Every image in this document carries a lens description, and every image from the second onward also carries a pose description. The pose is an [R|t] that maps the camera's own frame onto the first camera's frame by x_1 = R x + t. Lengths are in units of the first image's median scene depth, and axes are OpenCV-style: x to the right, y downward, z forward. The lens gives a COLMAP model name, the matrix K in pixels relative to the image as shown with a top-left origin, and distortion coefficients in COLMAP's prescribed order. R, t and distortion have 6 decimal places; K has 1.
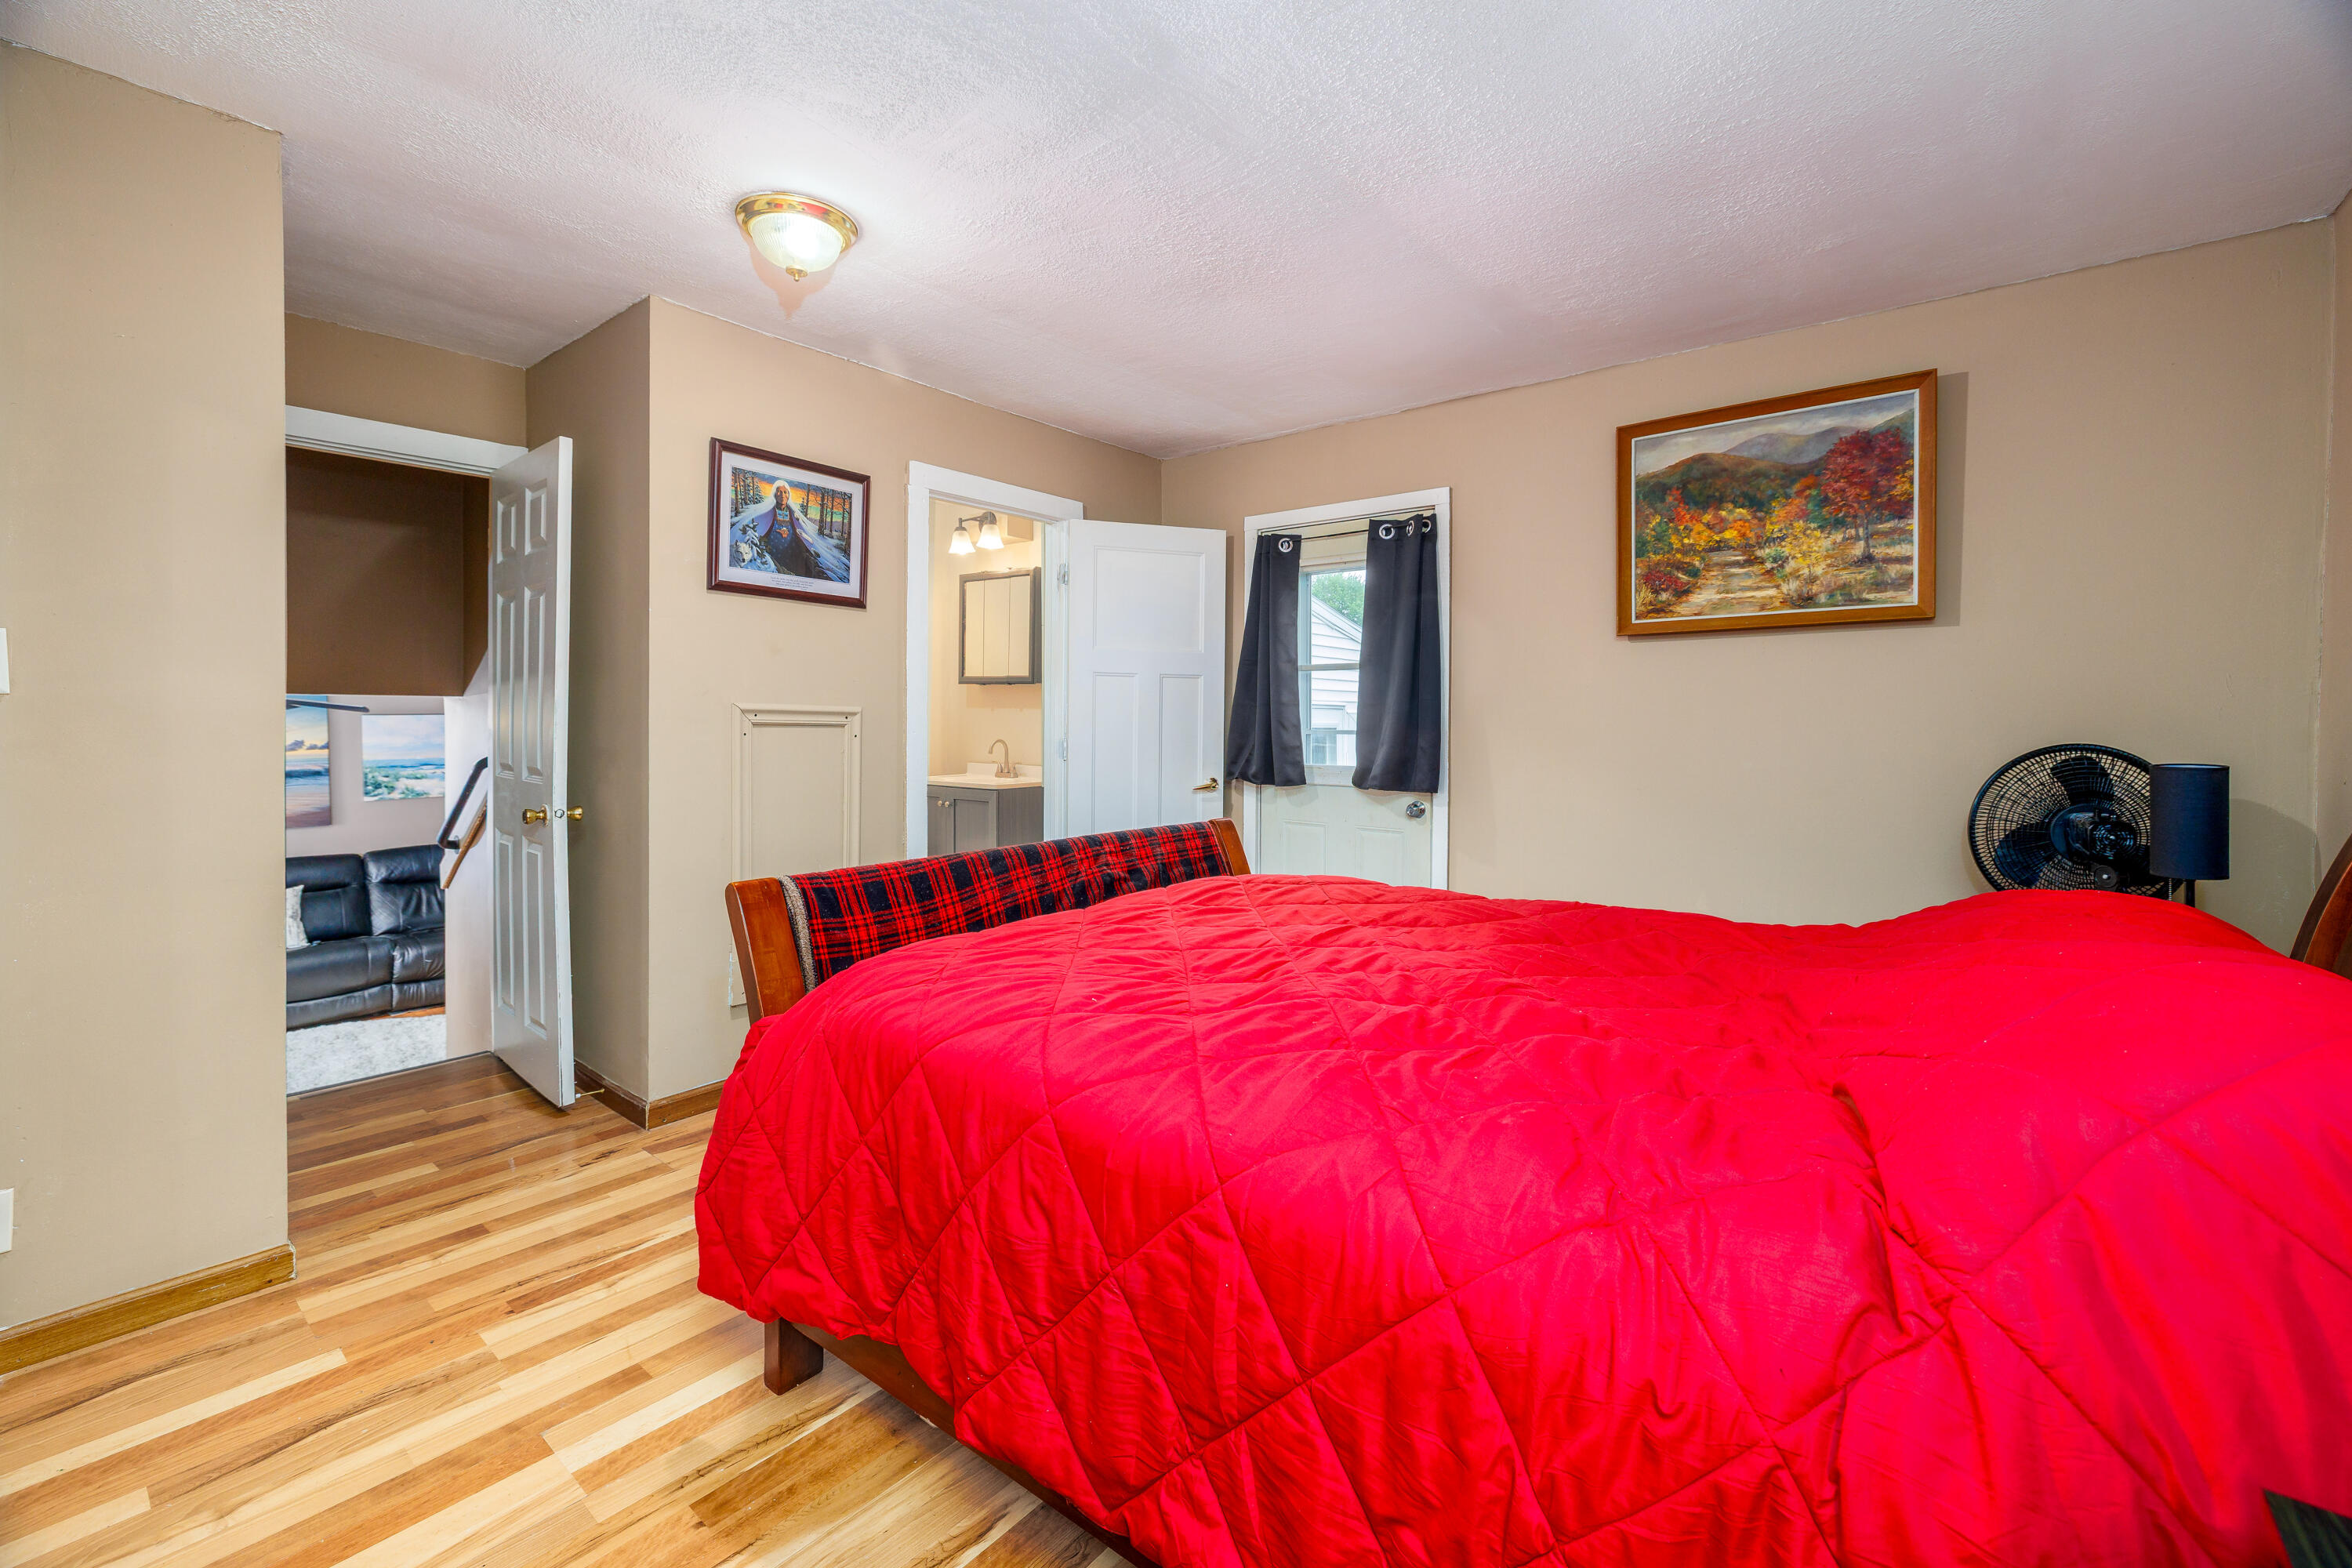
lens RADIAL K [[966.0, 0, 1174.3], [0, 966.0, 719.5], [0, 0, 1]] dist [0.000668, 0.000096]
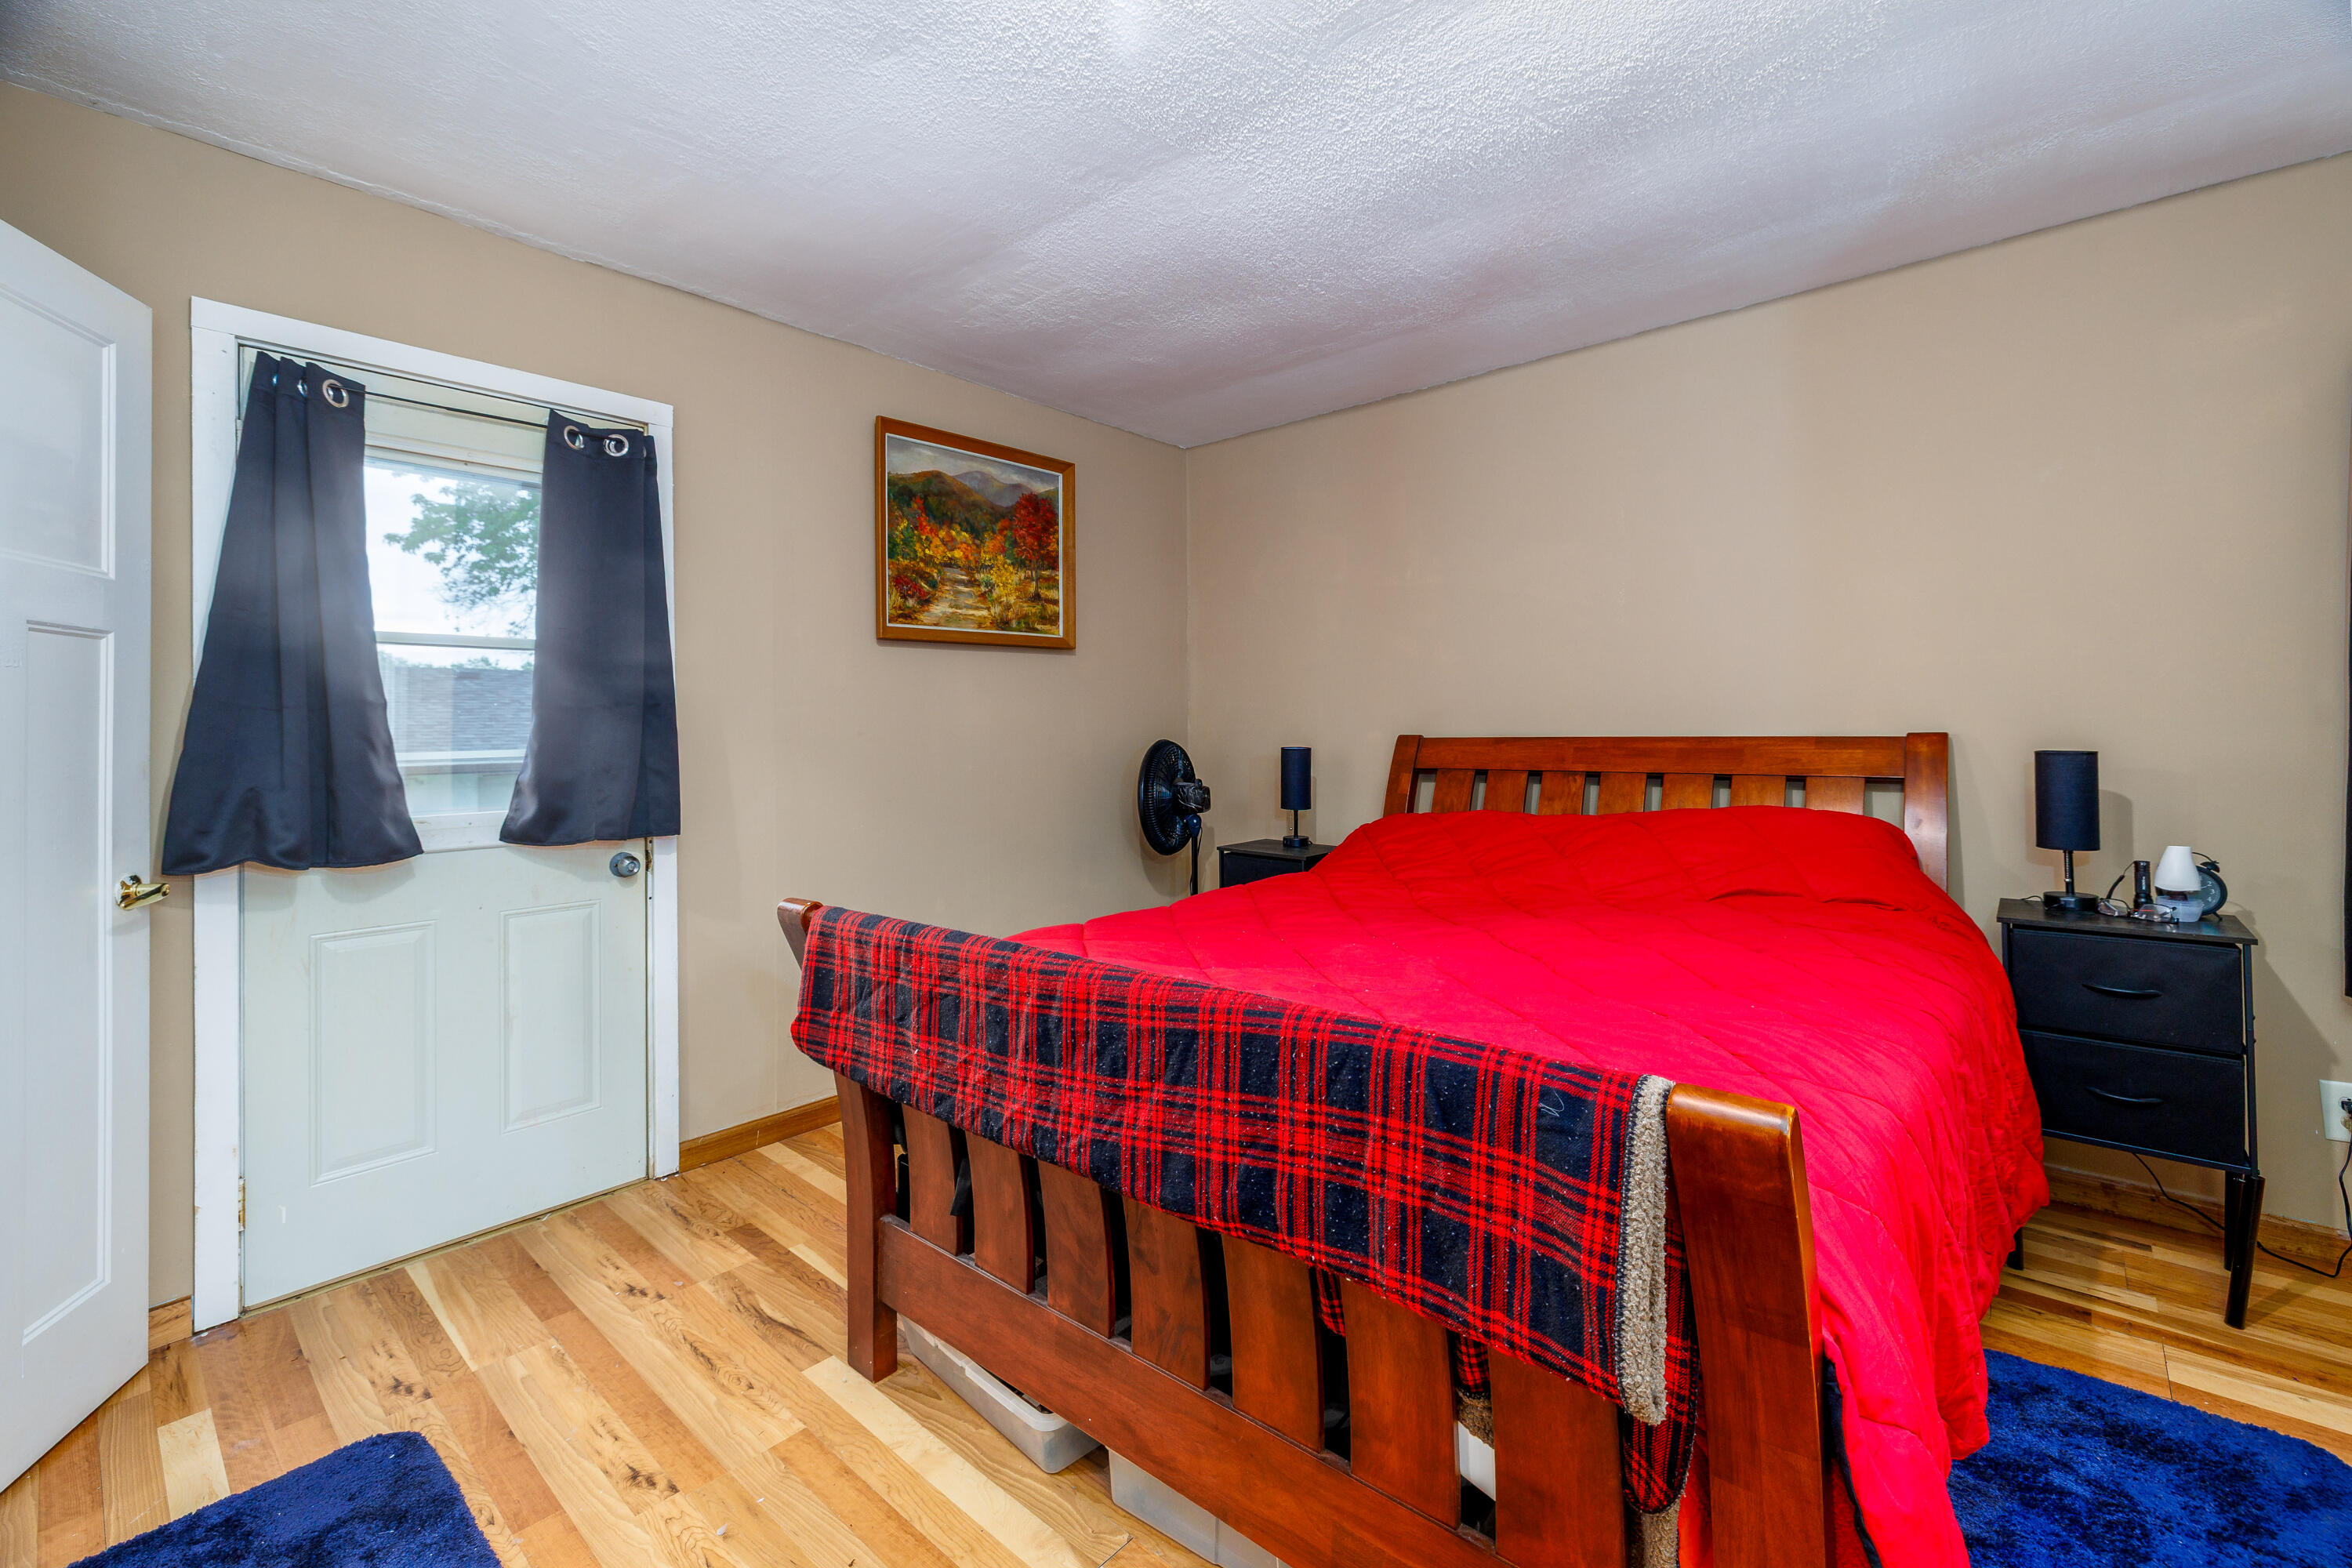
lens RADIAL K [[1009.1, 0, 1171.6], [0, 1009.1, 716.6], [0, 0, 1]] dist [-0.000176, -0.000028]
pose [[0.041887, 0.002439, 0.999119, -0.533231], [0.008213, 0.999962, -0.002785, -0.005315], [-0.999089, 0.008323, 0.041865, 0.709553]]
